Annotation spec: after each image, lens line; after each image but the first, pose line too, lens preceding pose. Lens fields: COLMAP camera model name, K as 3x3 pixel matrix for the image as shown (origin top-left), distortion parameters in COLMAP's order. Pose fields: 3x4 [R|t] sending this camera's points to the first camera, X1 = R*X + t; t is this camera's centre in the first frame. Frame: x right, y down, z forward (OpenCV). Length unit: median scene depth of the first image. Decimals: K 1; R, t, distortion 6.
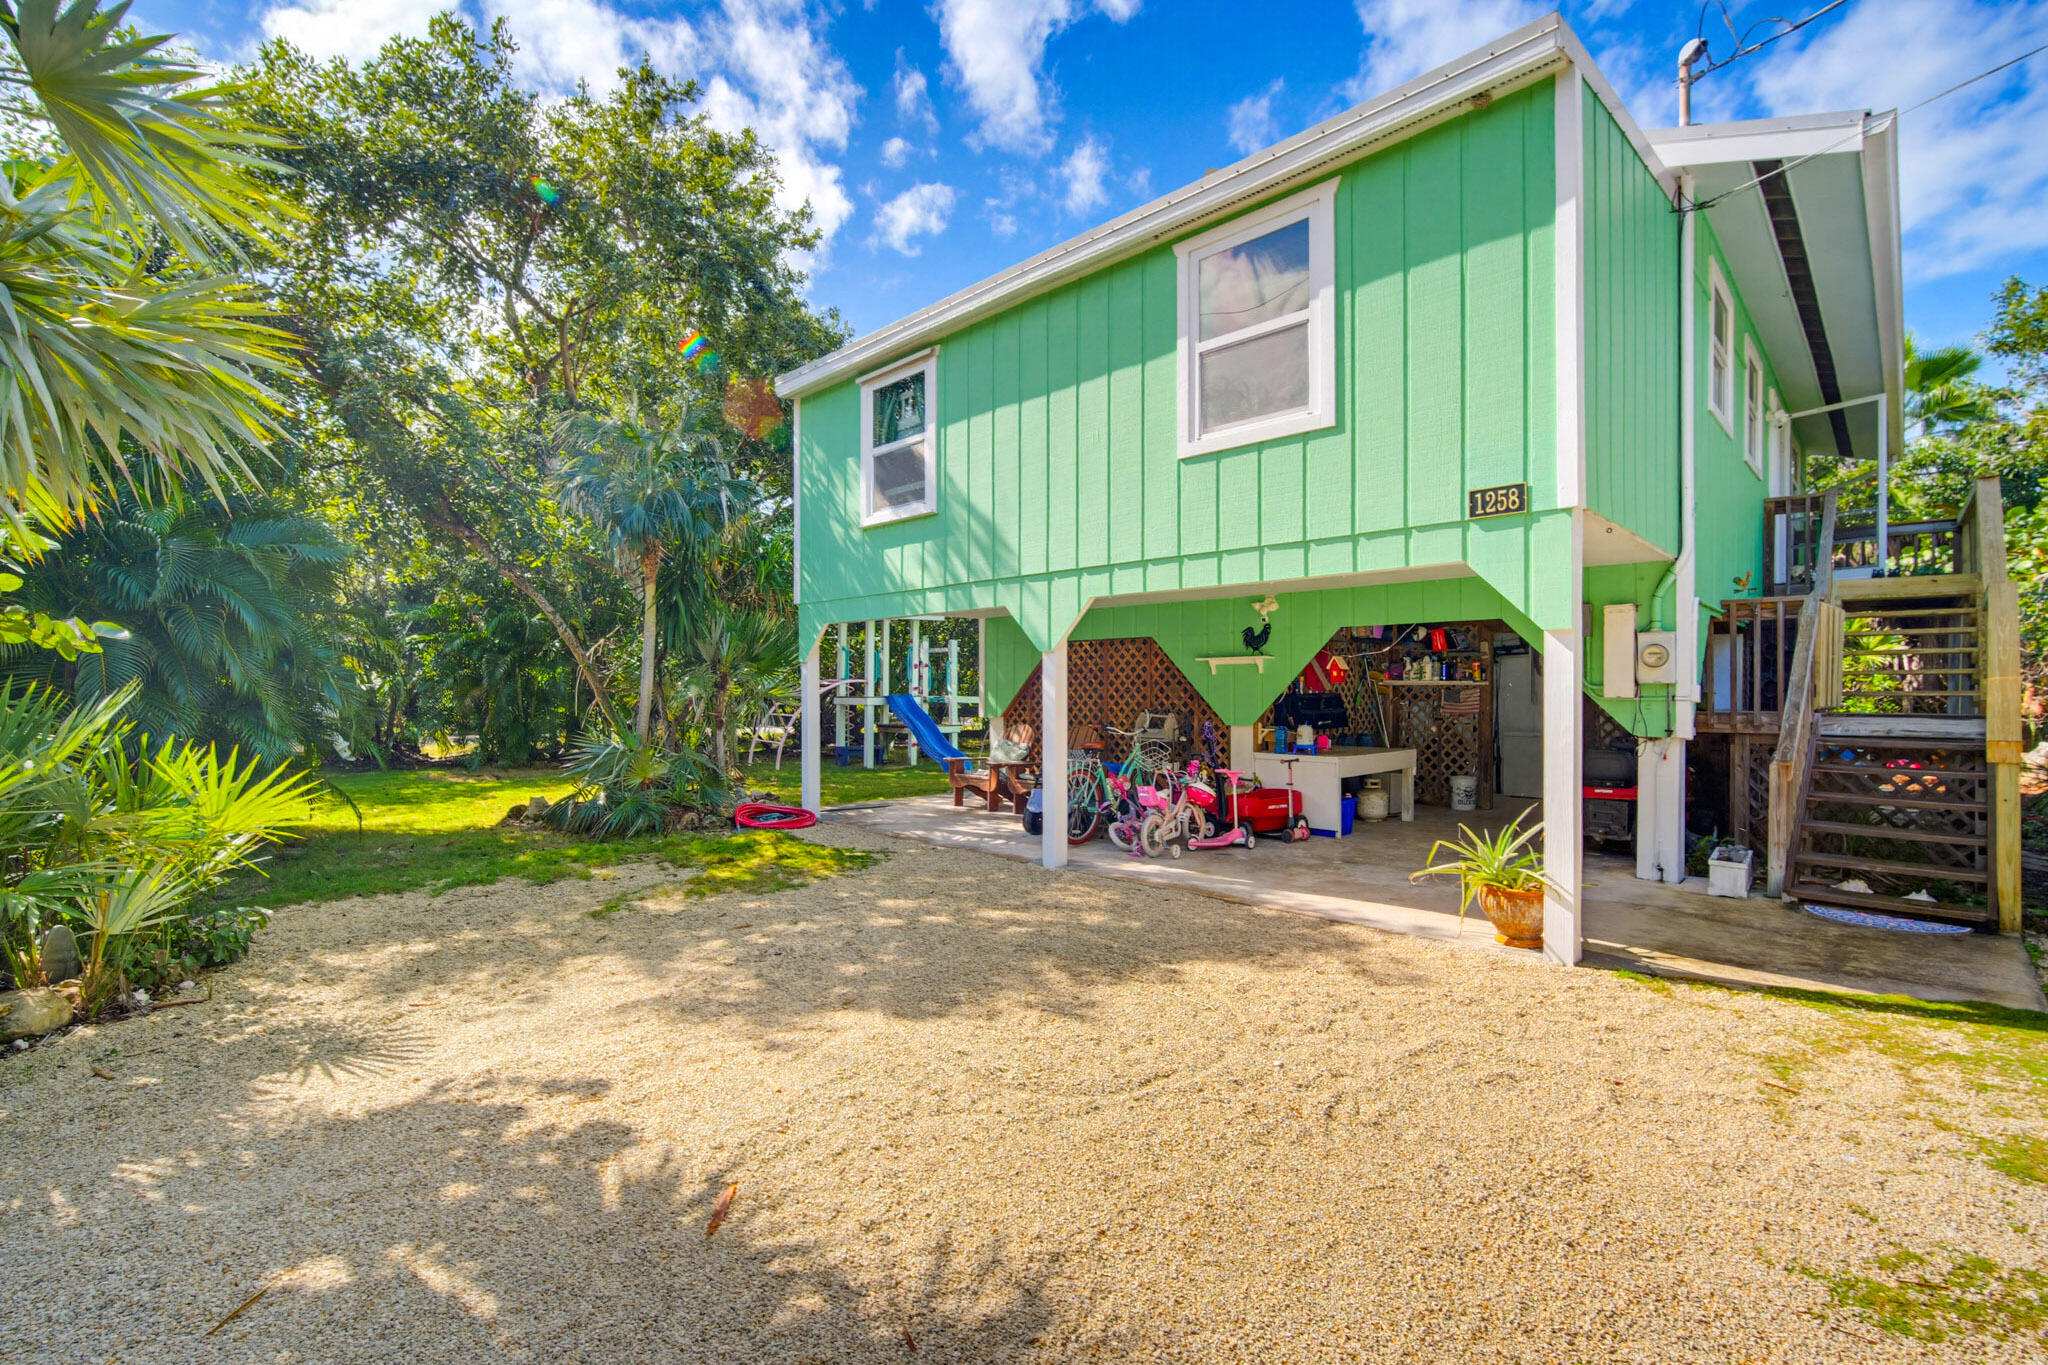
lens RADIAL K [[897.0, 0, 1032.6], [0, 897.0, 677.0], [0, 0, 1]] dist [-0.001924, 0.001136]
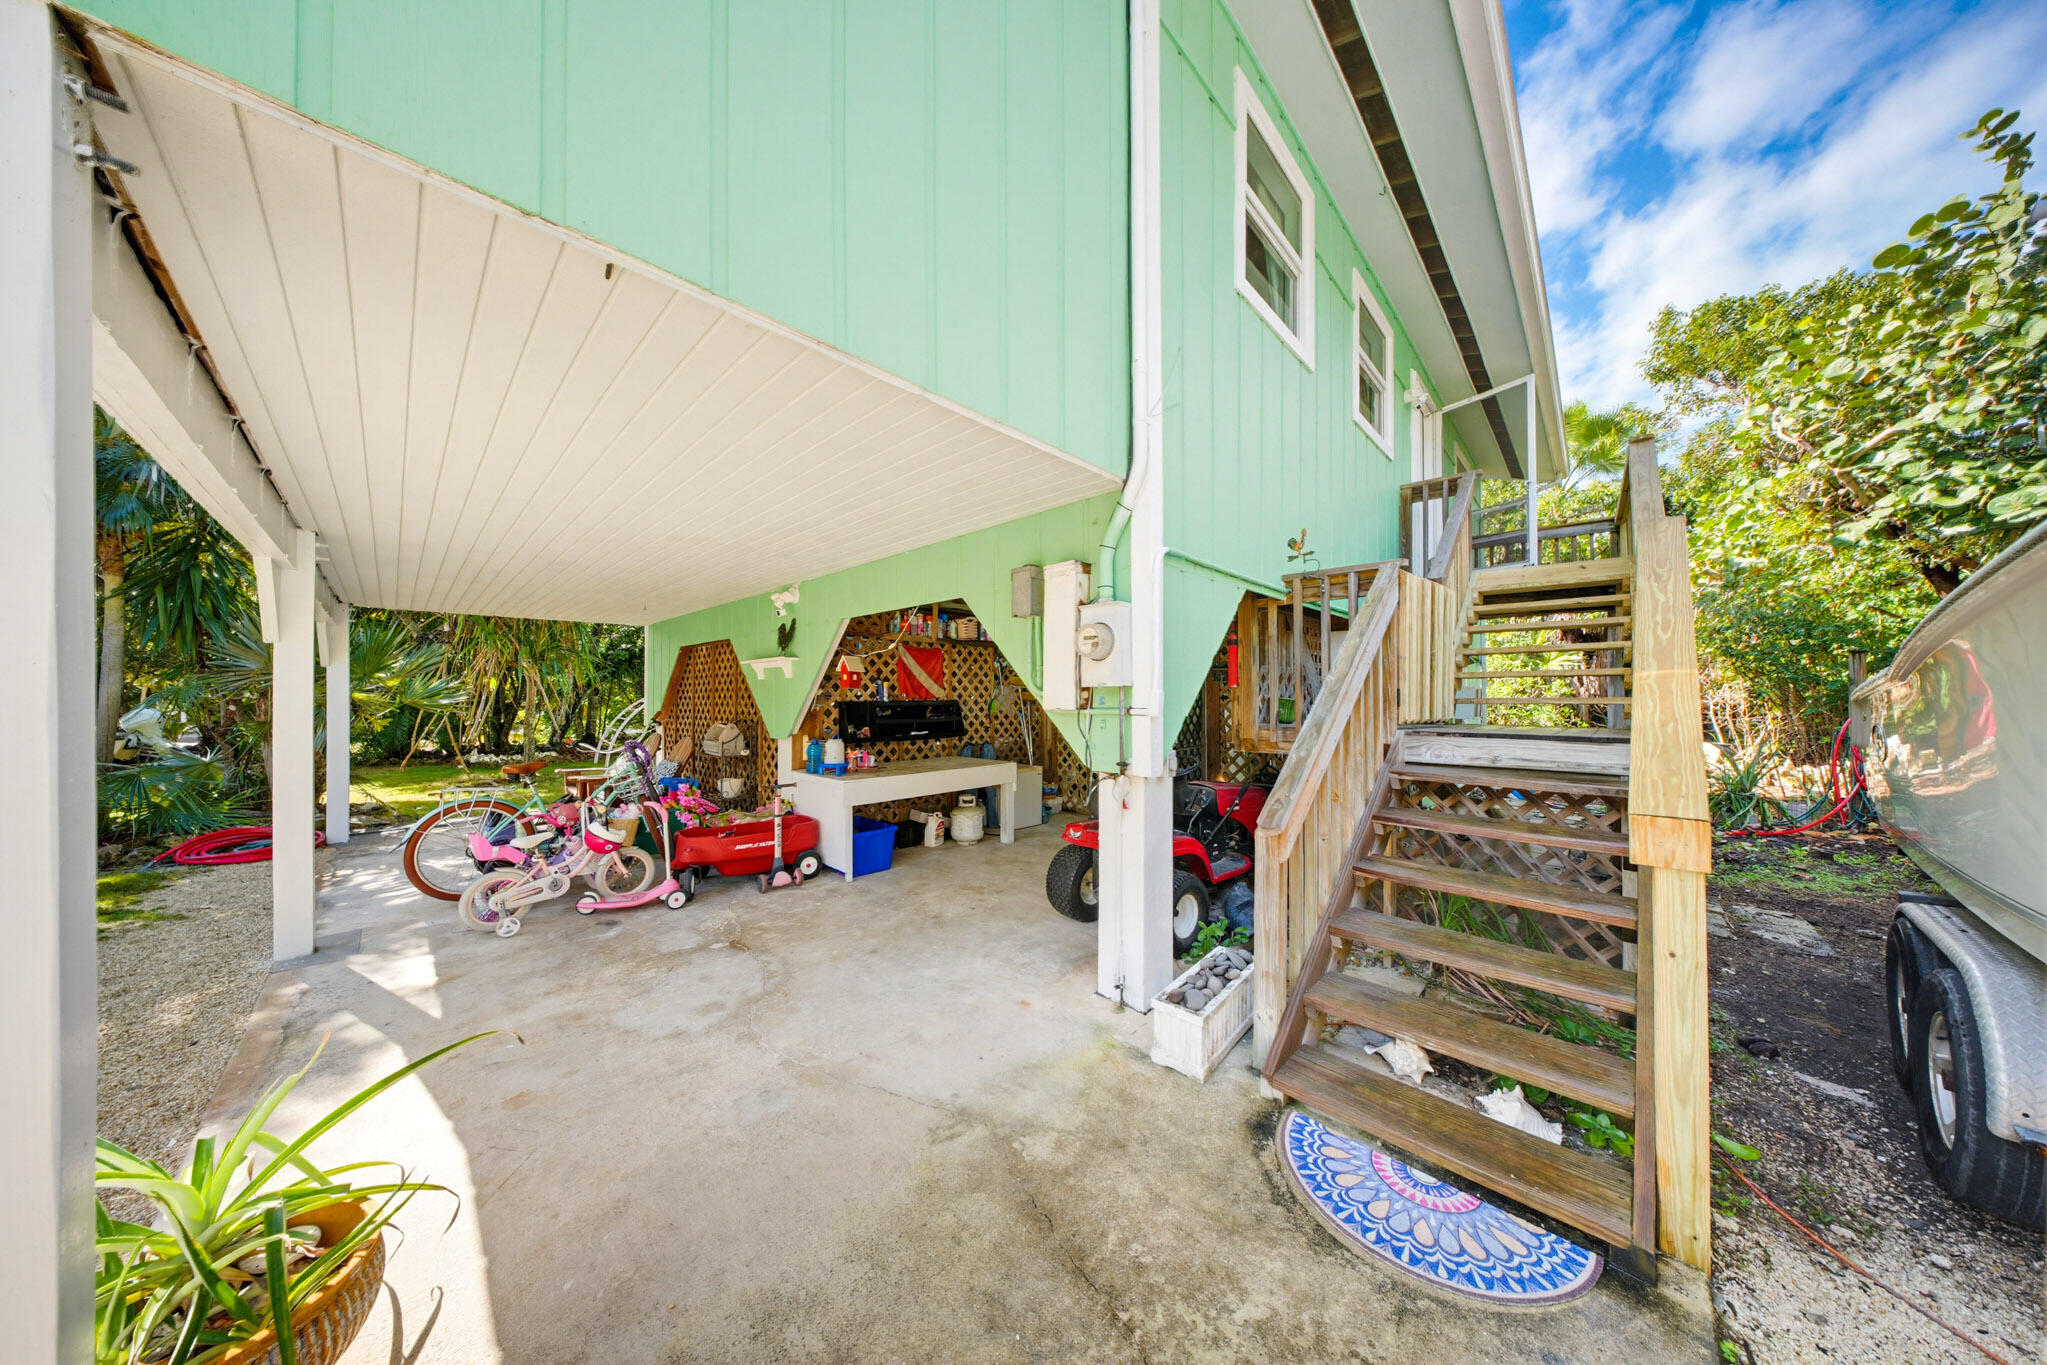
lens RADIAL K [[603.7, 0, 1023.5], [0, 603.7, 682.5], [0, 0, 1]] dist [-0.000863, -0.000073]
pose [[0.999934, -0.000693, 0.011445, 0.608325], [0.000767, 0.999979, -0.006458, 0.006597], [-0.011440, 0.006466, 0.999914, 0.563066]]
